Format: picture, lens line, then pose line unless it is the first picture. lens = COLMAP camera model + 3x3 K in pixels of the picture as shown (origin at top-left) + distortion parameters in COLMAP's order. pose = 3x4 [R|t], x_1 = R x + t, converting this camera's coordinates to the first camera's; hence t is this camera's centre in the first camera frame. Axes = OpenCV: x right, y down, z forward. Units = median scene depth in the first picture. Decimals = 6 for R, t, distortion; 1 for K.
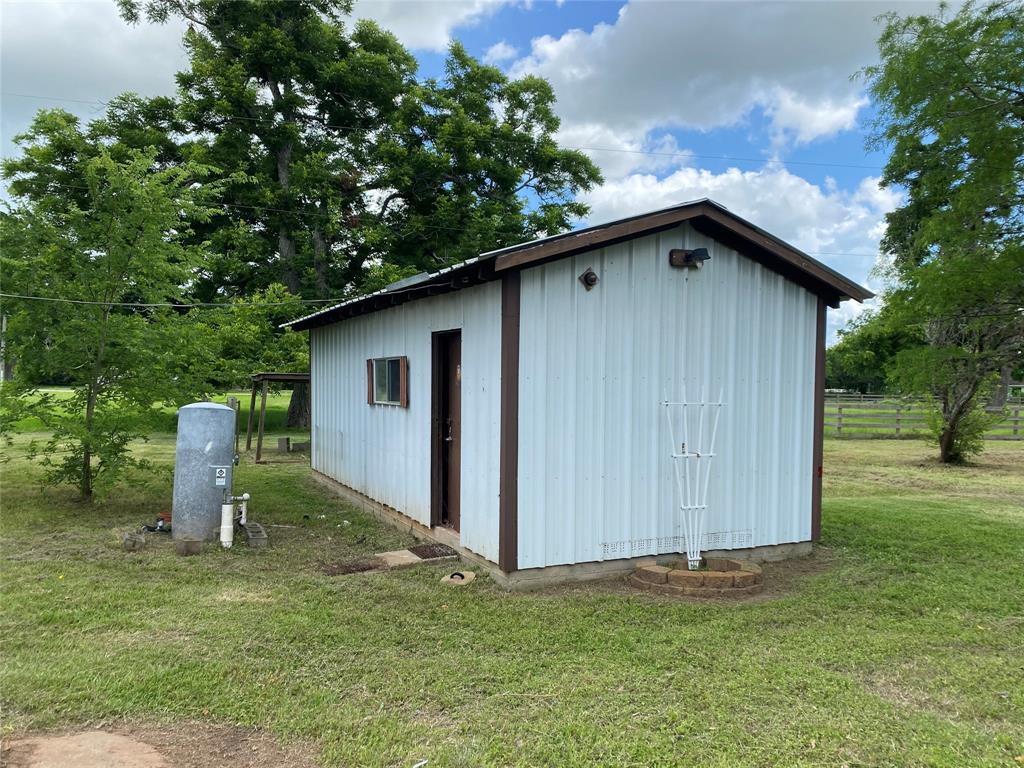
lens RADIAL K [[788.4, 0, 525.0], [0, 788.4, 385.9], [0, 0, 1]] dist [-0.000047, -0.037488]
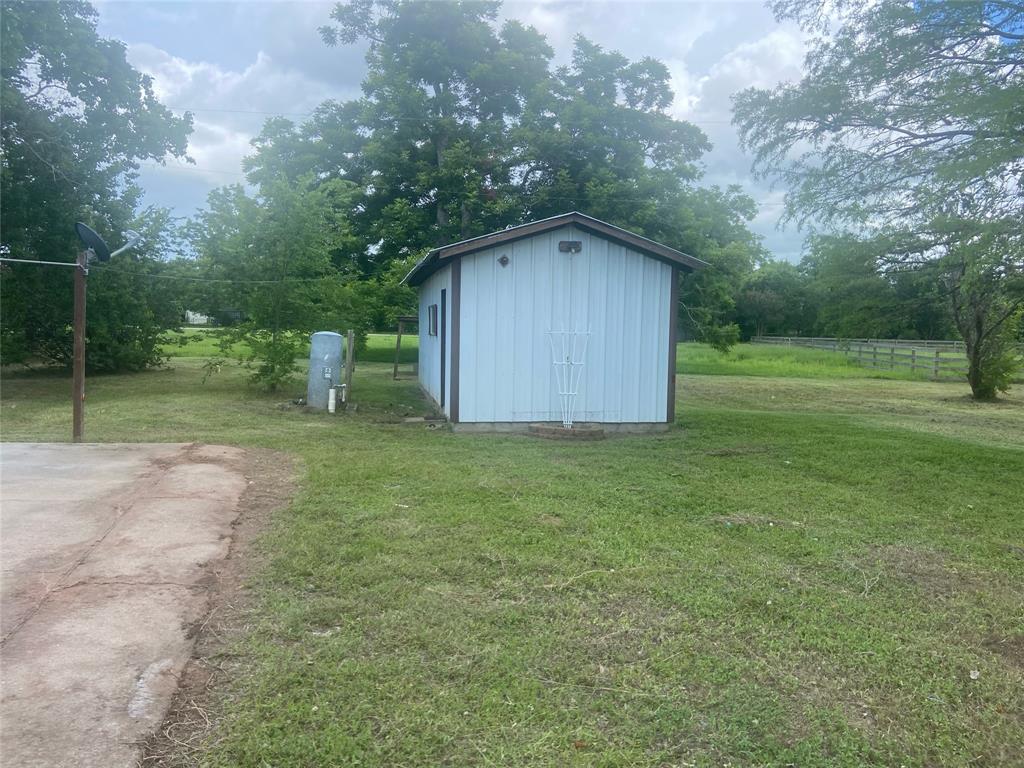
lens RADIAL K [[788.4, 0, 525.0], [0, 788.4, 385.9], [0, 0, 1]] dist [-0.000047, -0.037488]
pose [[0.962692, 0.026842, -0.269264, 0.172045], [-0.008711, 0.997626, 0.068305, 0.006266], [0.270459, -0.063411, 0.960641, -0.195357]]
